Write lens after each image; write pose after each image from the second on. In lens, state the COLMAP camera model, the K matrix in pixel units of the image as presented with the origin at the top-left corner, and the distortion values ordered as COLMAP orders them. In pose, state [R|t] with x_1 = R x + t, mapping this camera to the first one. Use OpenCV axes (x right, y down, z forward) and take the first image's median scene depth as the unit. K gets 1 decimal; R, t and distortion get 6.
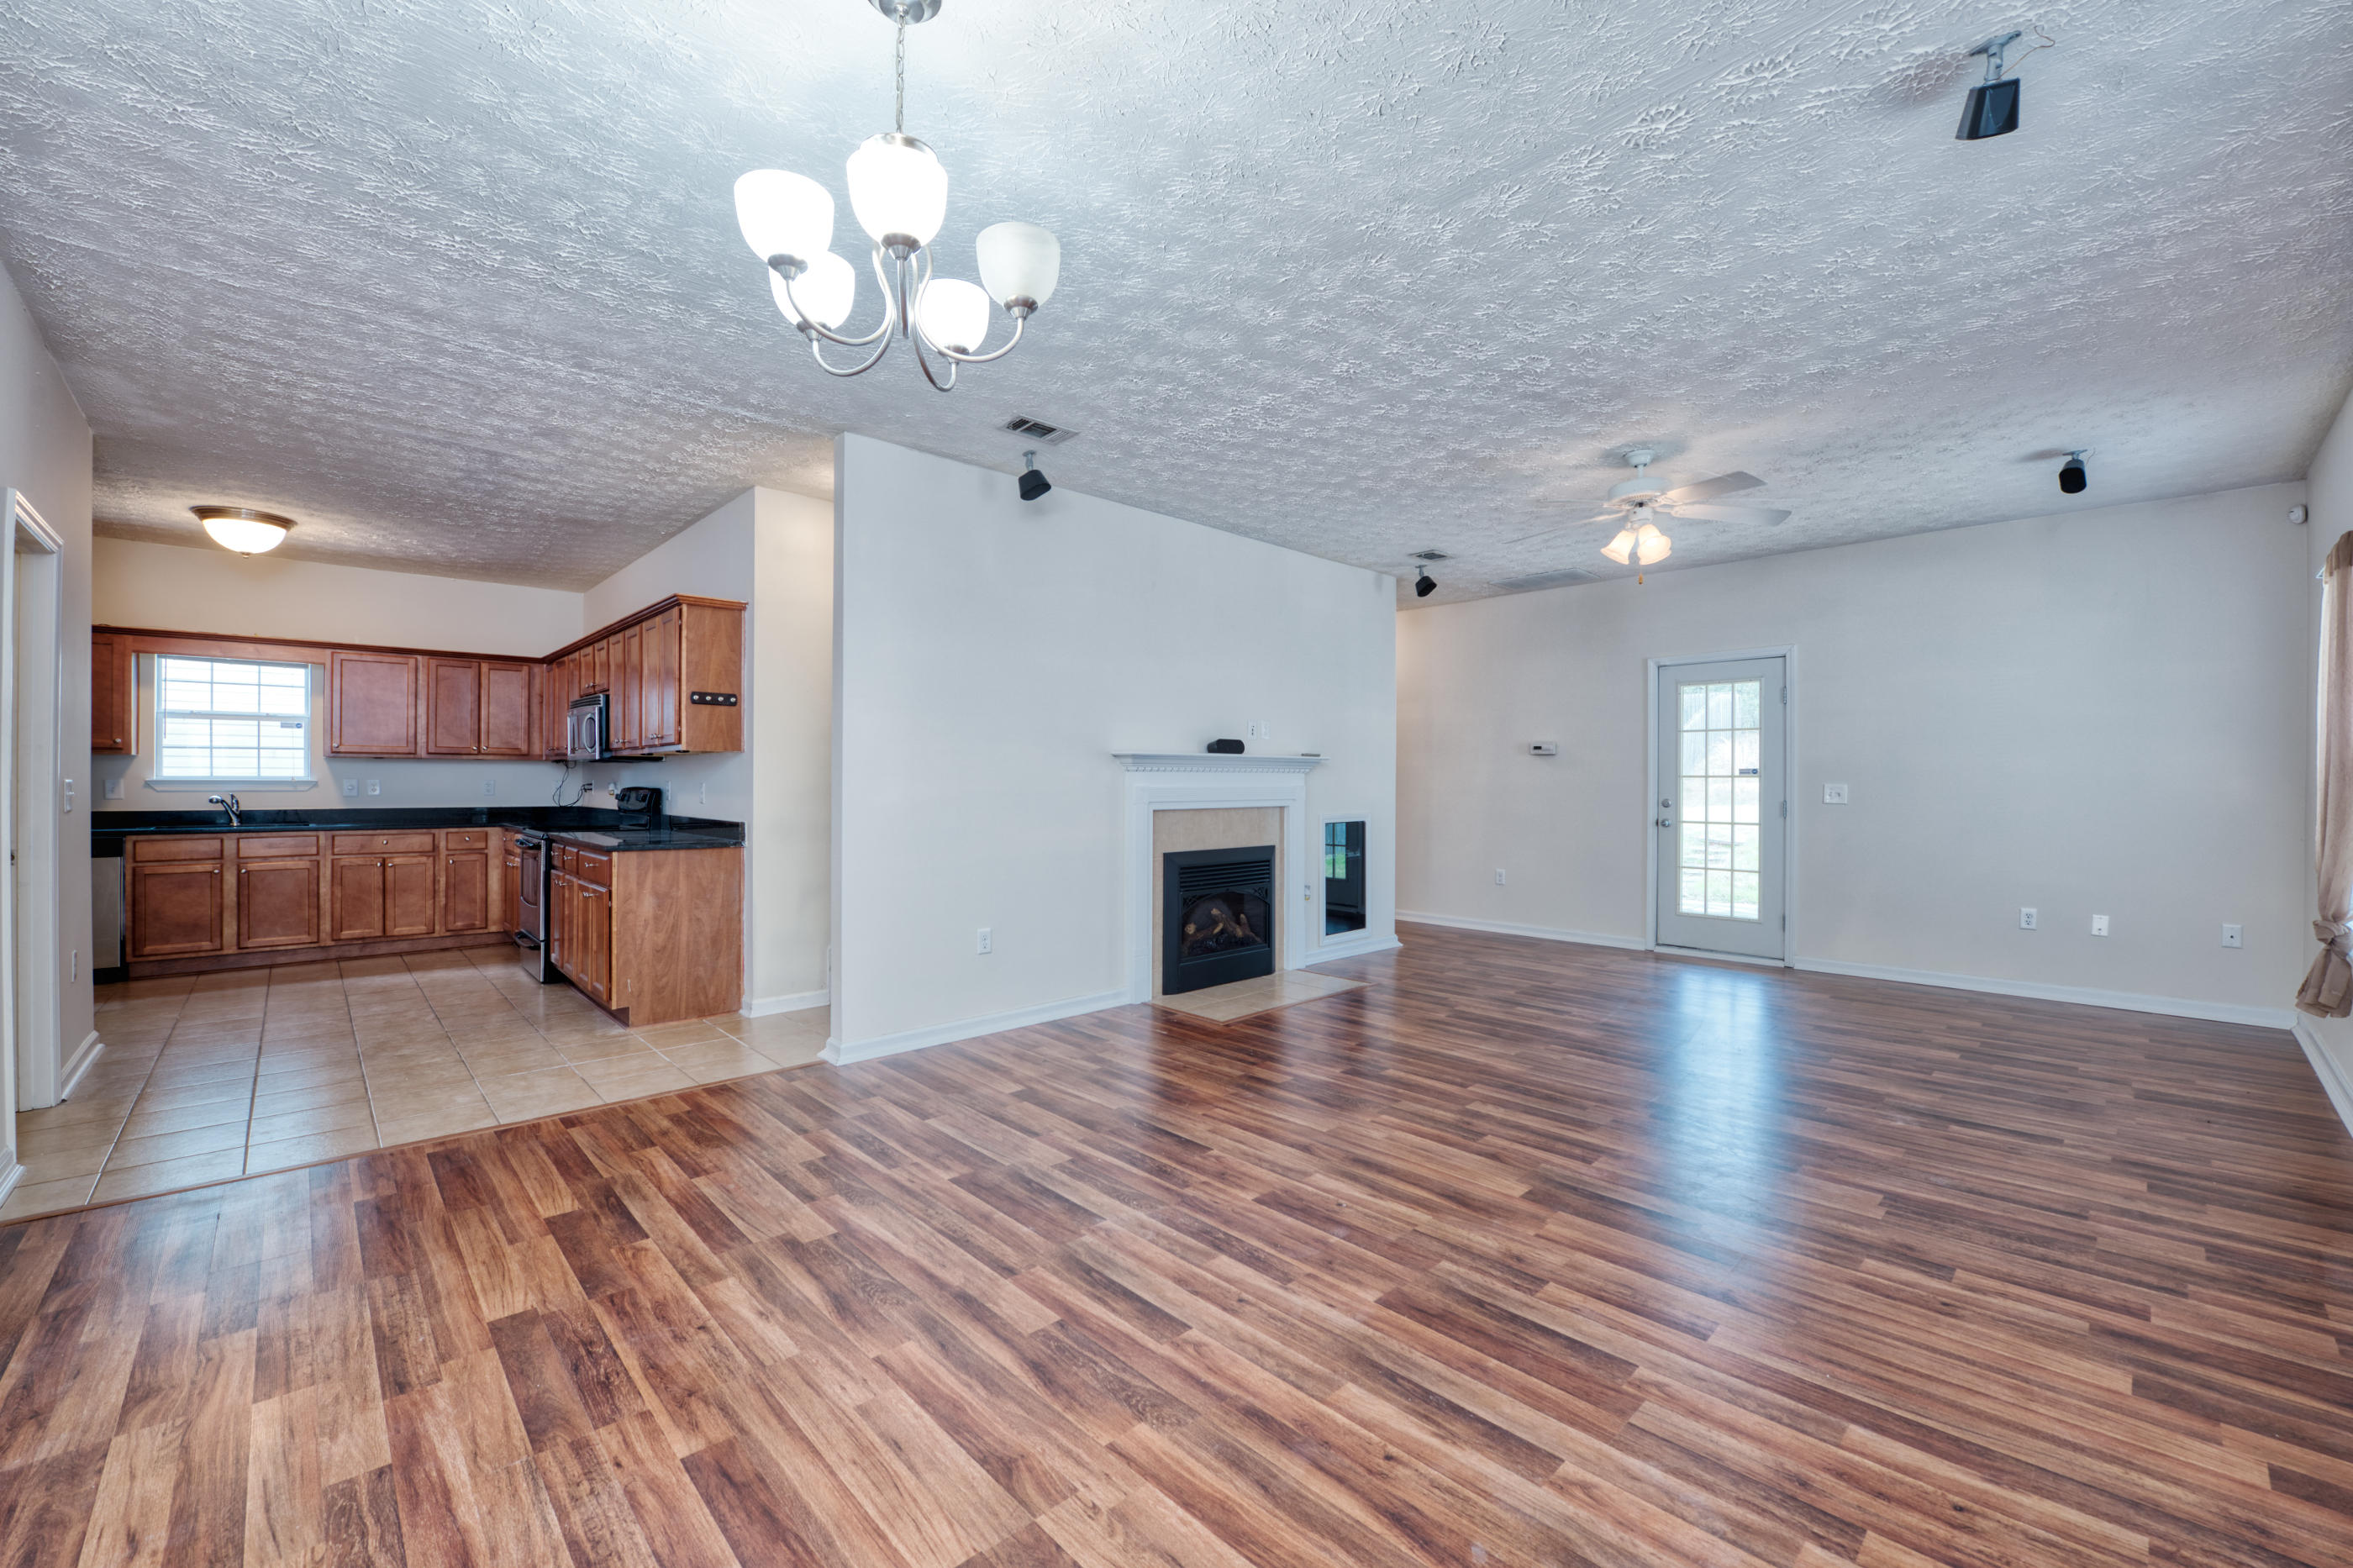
lens RADIAL K [[968.7, 0, 1215.9], [0, 968.7, 788.8], [0, 0, 1]] dist [-0.014888, -0.000476]
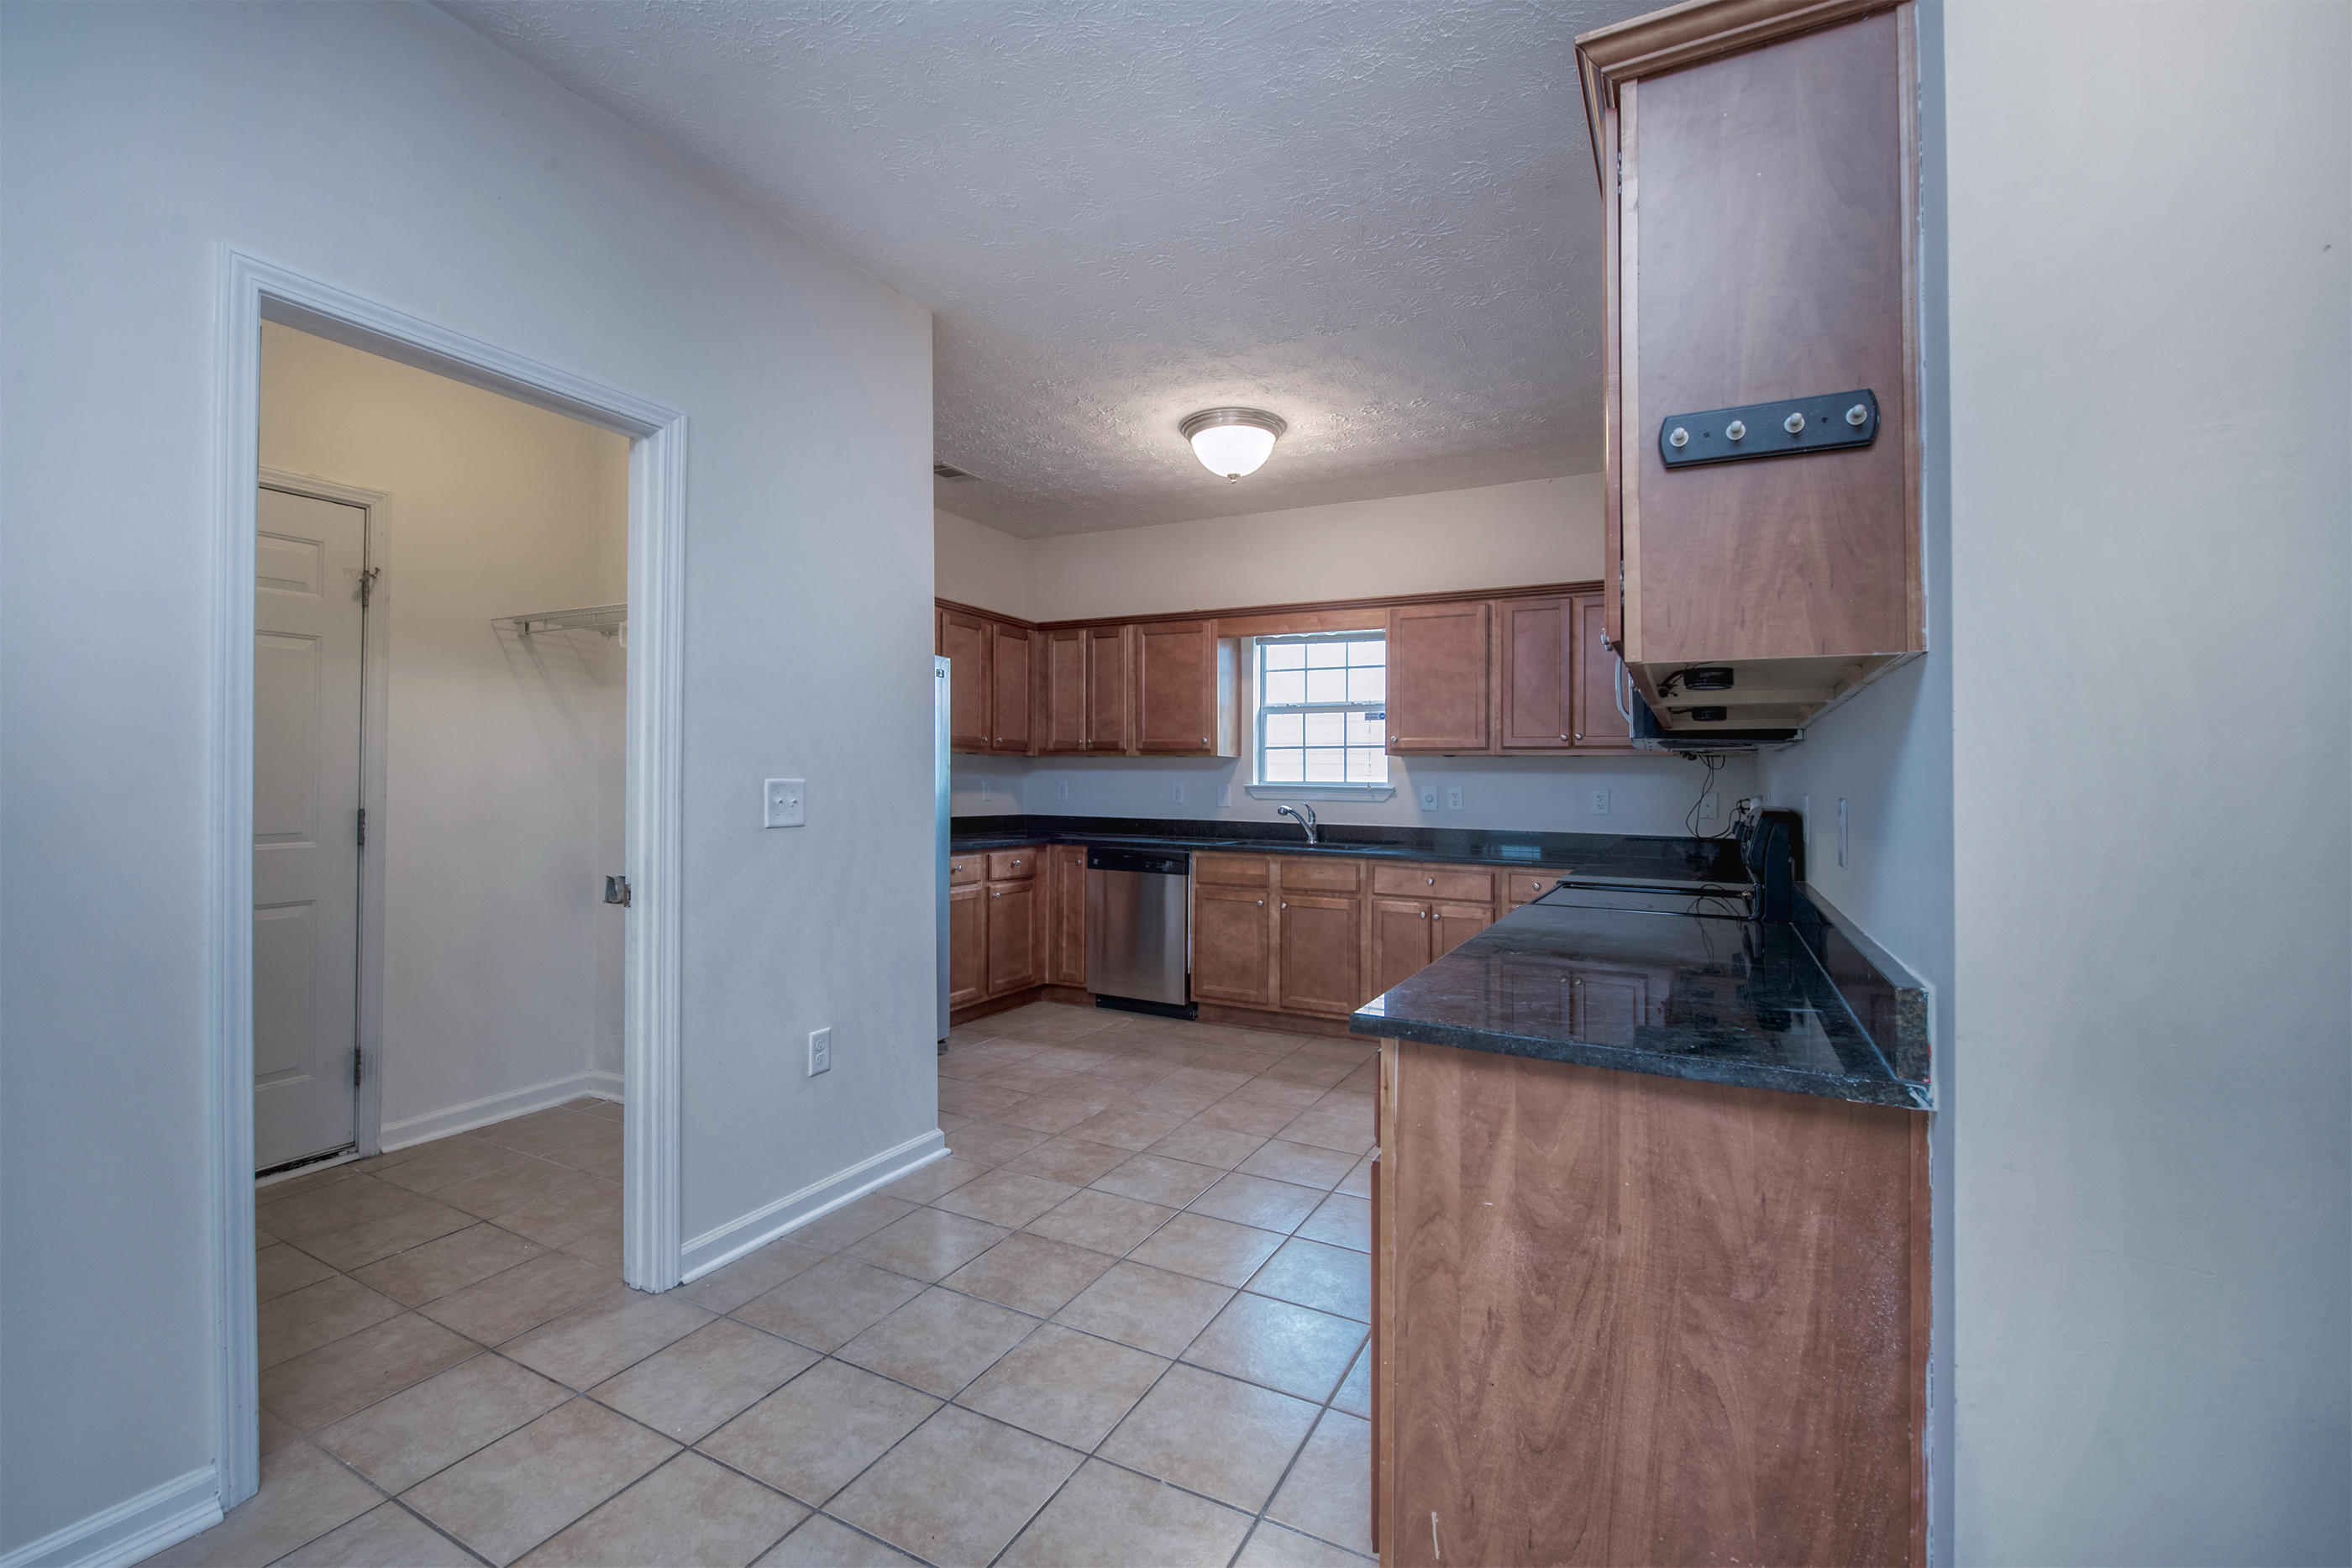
lens RADIAL K [[1017.6, 0, 1155.7], [0, 1017.6, 722.5], [0, 0, 1]] dist [-0.000499, -0.000144]
pose [[0.304375, -0.052314, -0.951115, -0.285157], [-0.019070, 0.997956, -0.060993, -0.008629], [0.952361, 0.036702, 0.302755, 0.685584]]
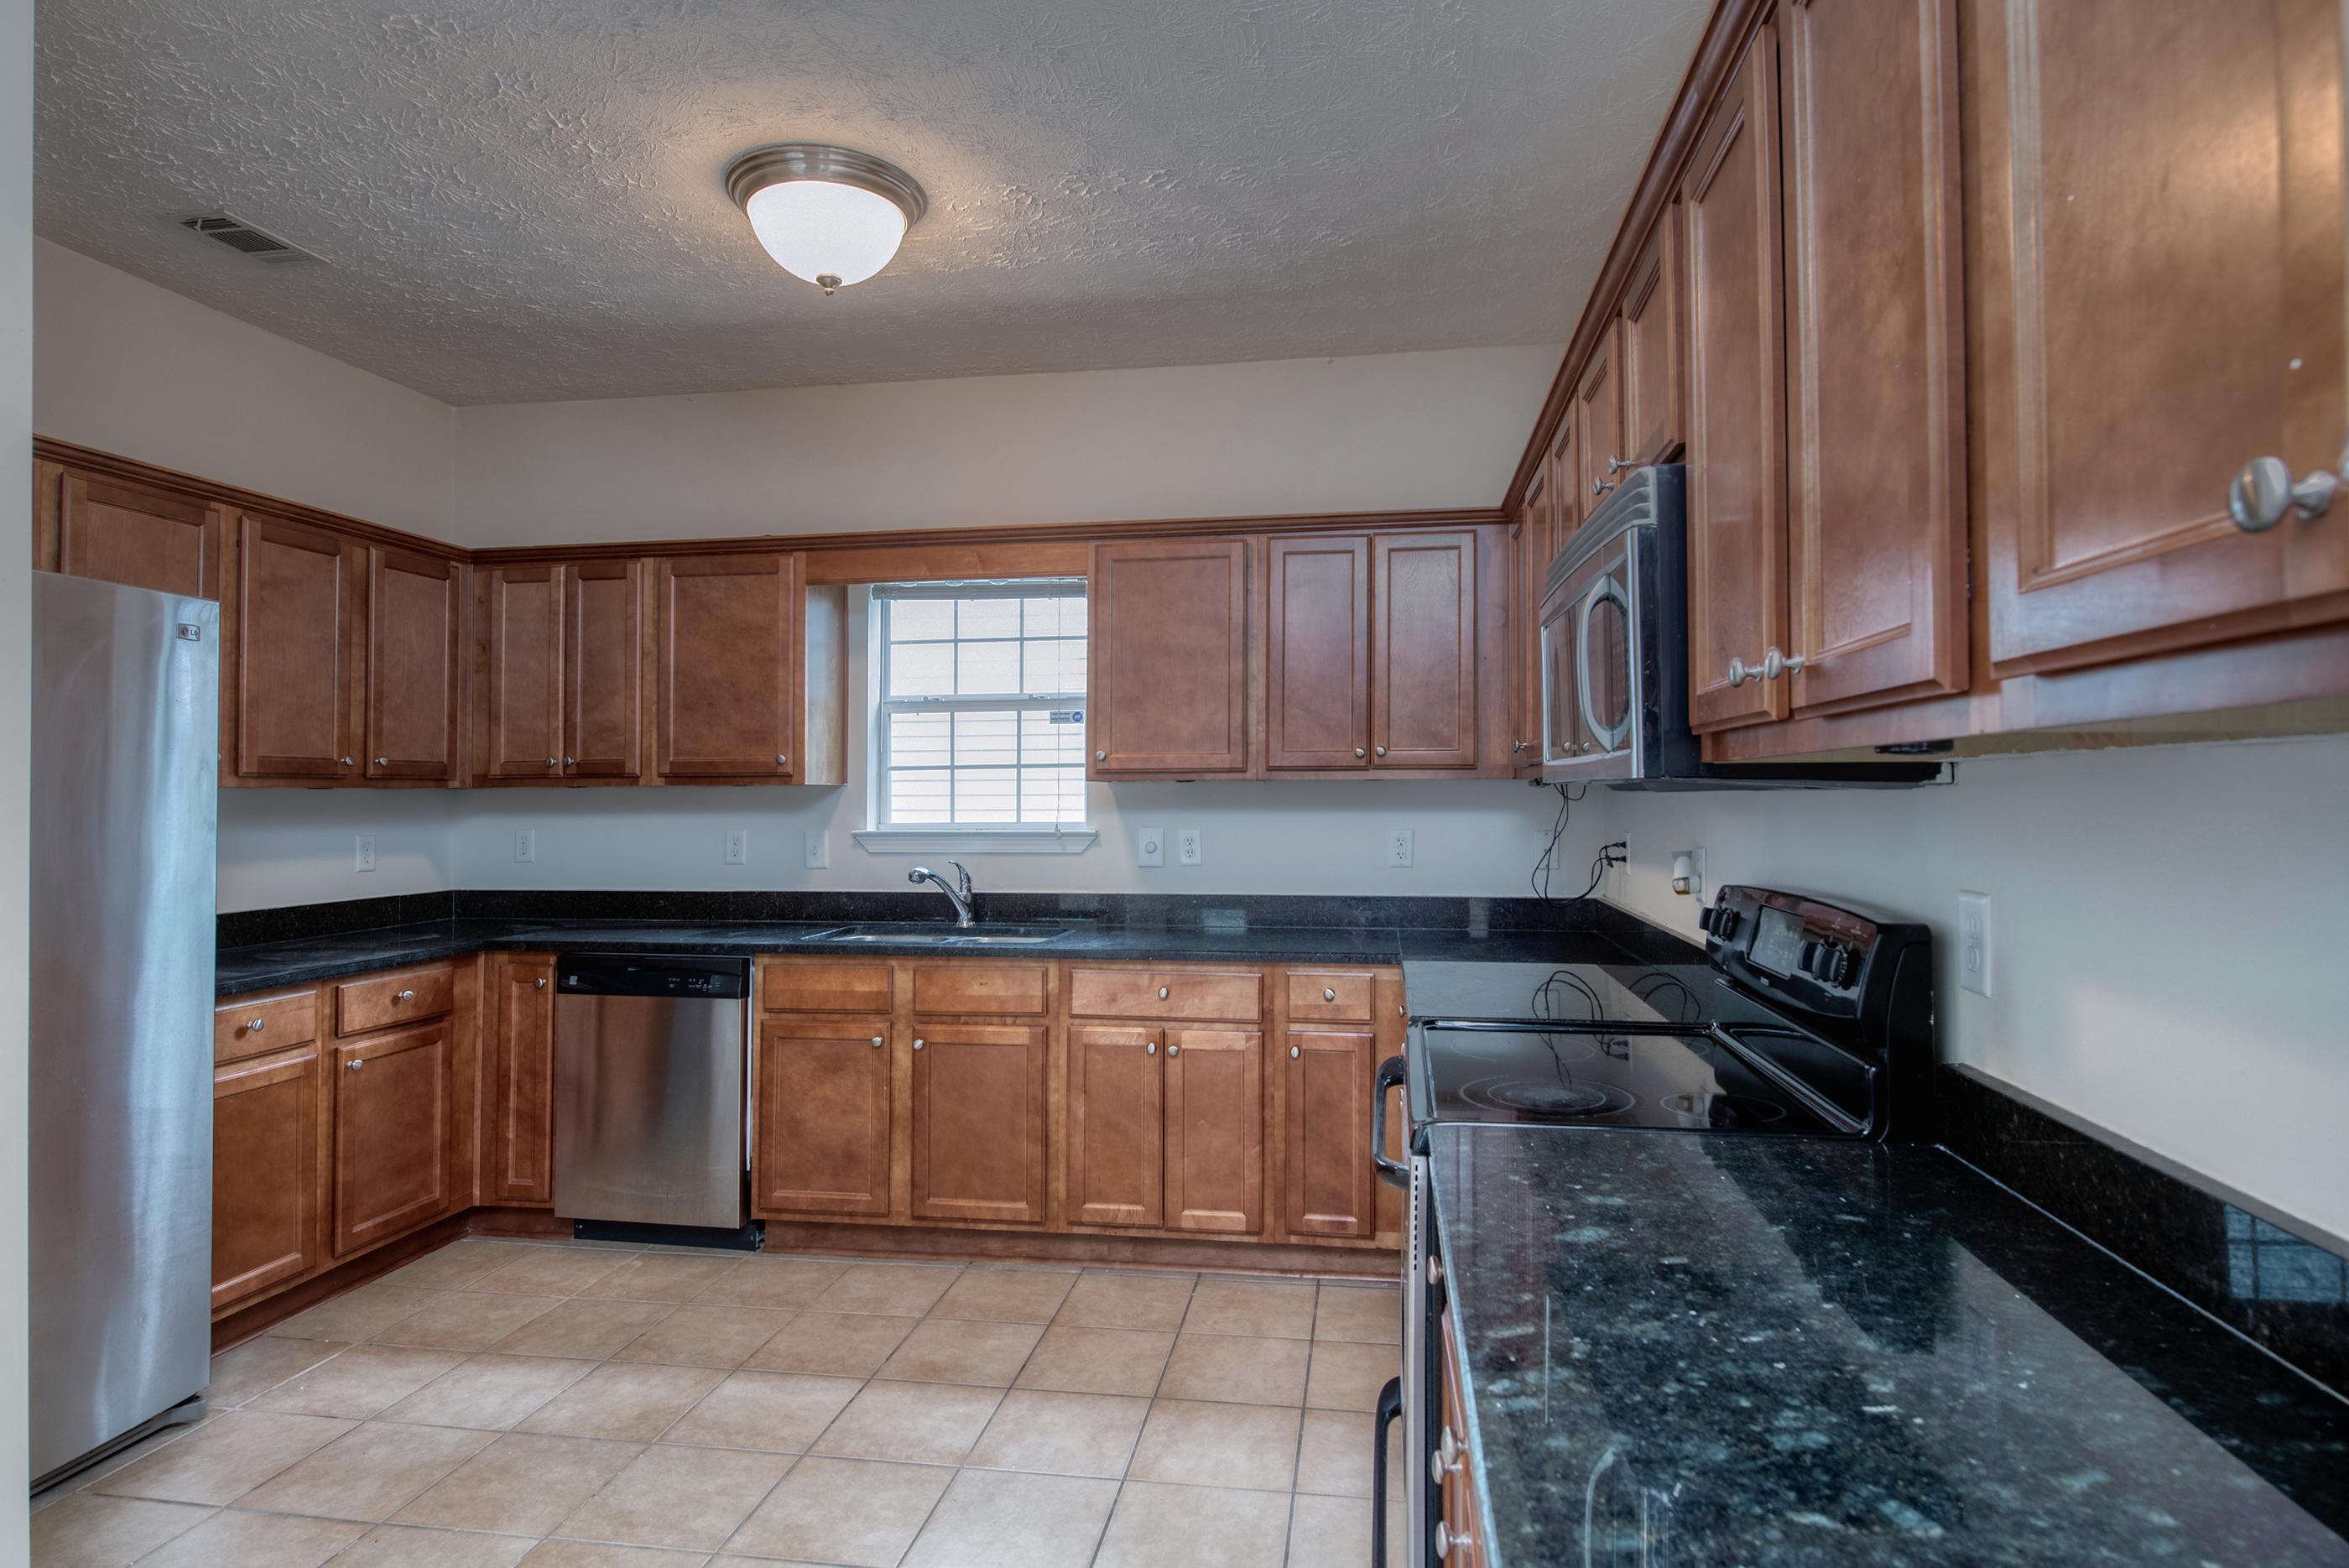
lens RADIAL K [[1290.2, 0, 1169.3], [0, 1290.2, 705.5], [0, 0, 1]] dist [0.032885, -0.000088]
pose [[0.589747, -0.062015, -0.805204, -0.480145], [0.000447, 0.997072, -0.076465, -0.025770], [0.807588, 0.044735, 0.588048, 0.771265]]
